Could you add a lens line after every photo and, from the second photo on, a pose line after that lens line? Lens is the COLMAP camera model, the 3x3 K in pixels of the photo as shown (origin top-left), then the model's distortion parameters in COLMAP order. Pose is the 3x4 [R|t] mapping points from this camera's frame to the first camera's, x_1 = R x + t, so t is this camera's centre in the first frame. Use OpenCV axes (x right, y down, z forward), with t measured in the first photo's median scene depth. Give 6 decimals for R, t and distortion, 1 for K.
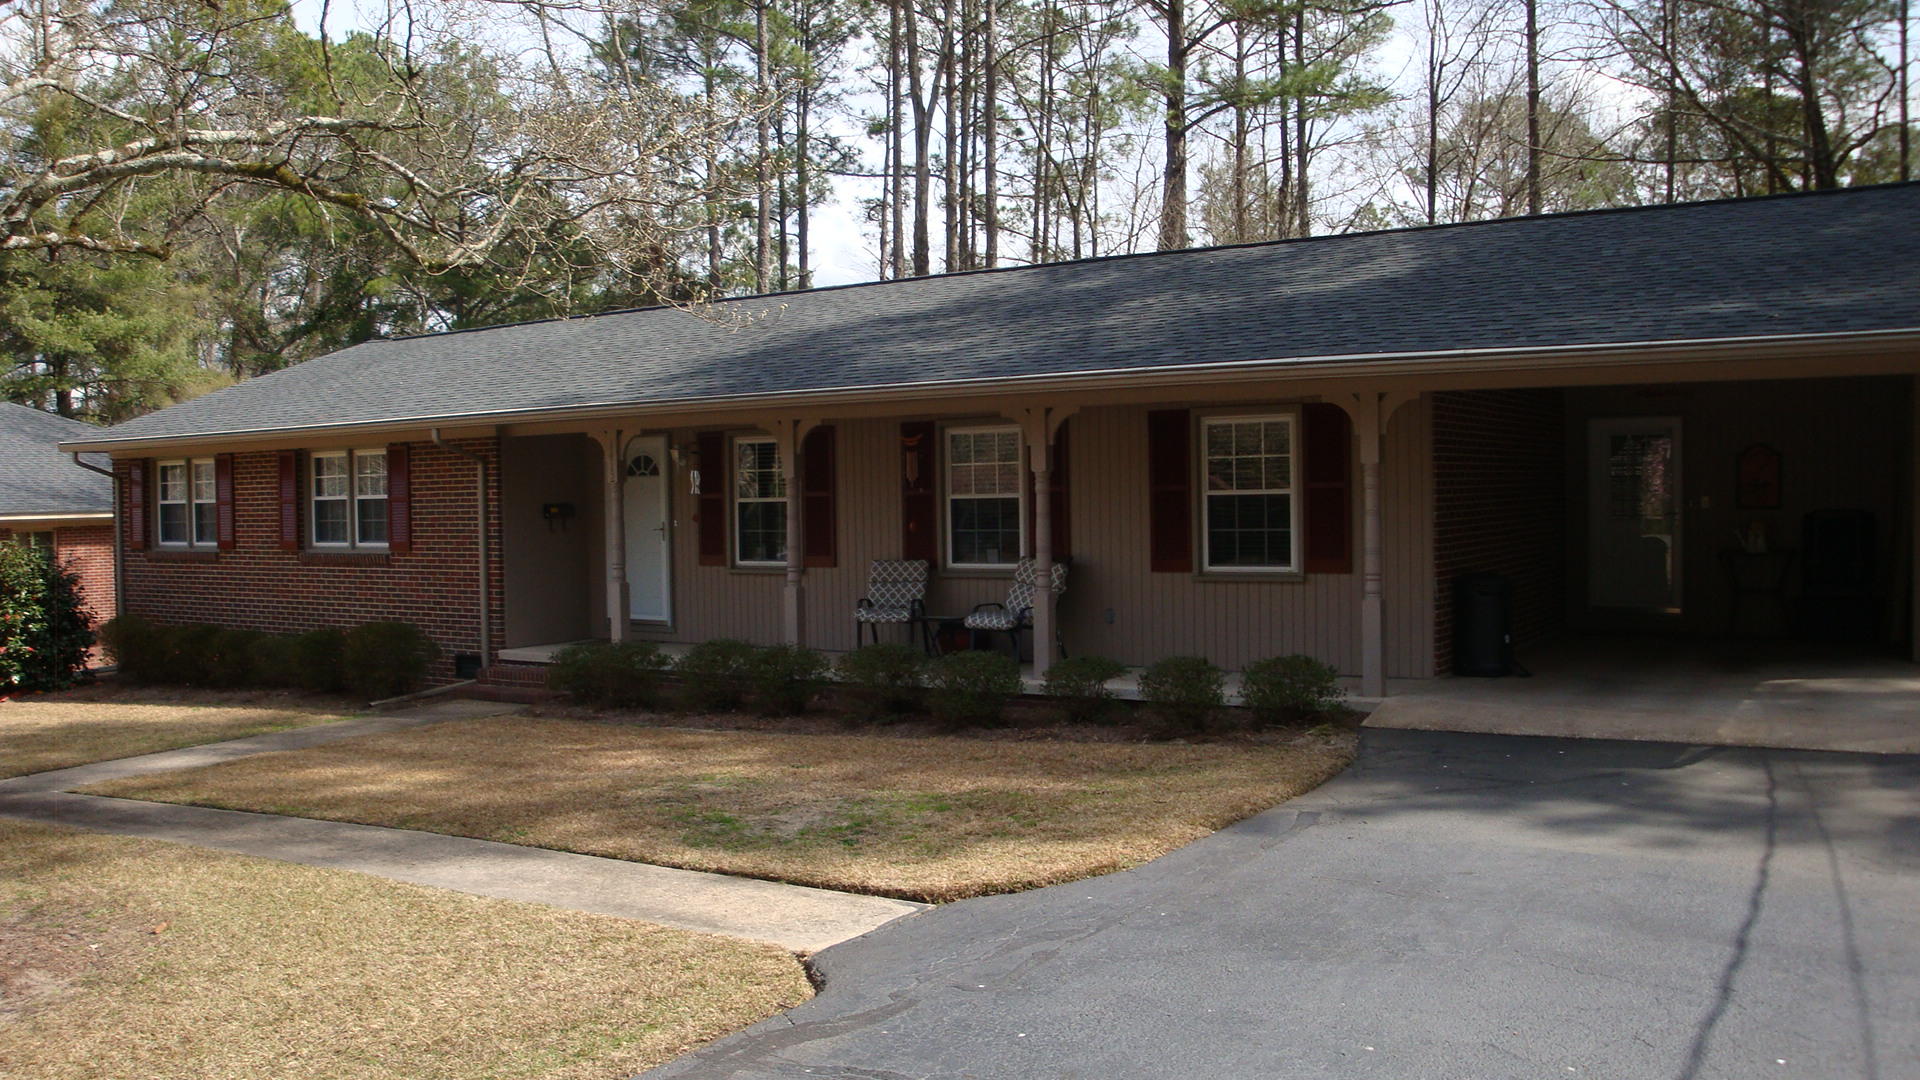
lens RADIAL K [[1583.1, 0, 960.4], [0, 1583.1, 501.8], [0, 0, 1]] dist [-0.153152, 0.114245]
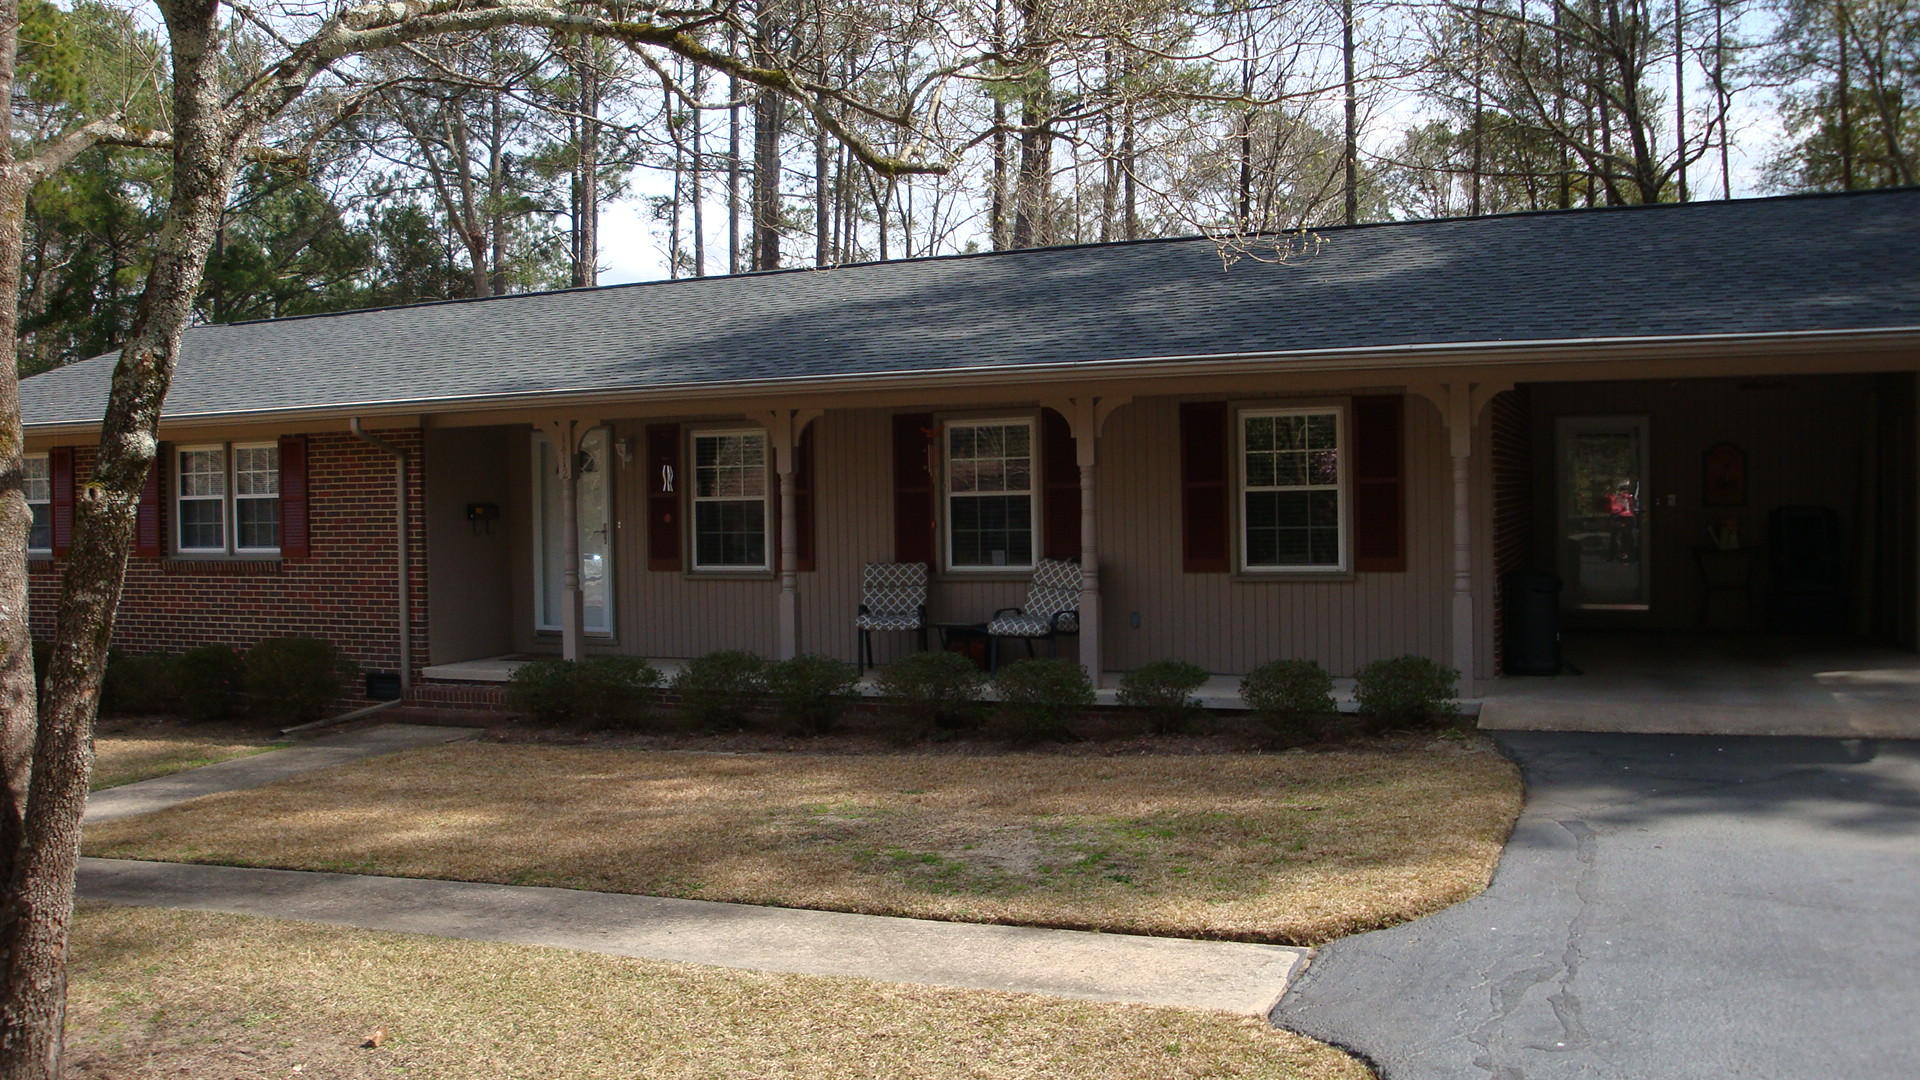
lens RADIAL K [[1583.1, 0, 960.4], [0, 1583.1, 501.8], [0, 0, 1]] dist [-0.153152, 0.114245]
pose [[0.985184, -0.000472, 0.171502, -0.170907], [0.001368, 0.999986, -0.005104, 0.006374], [-0.171498, 0.005263, 0.985170, 0.086614]]
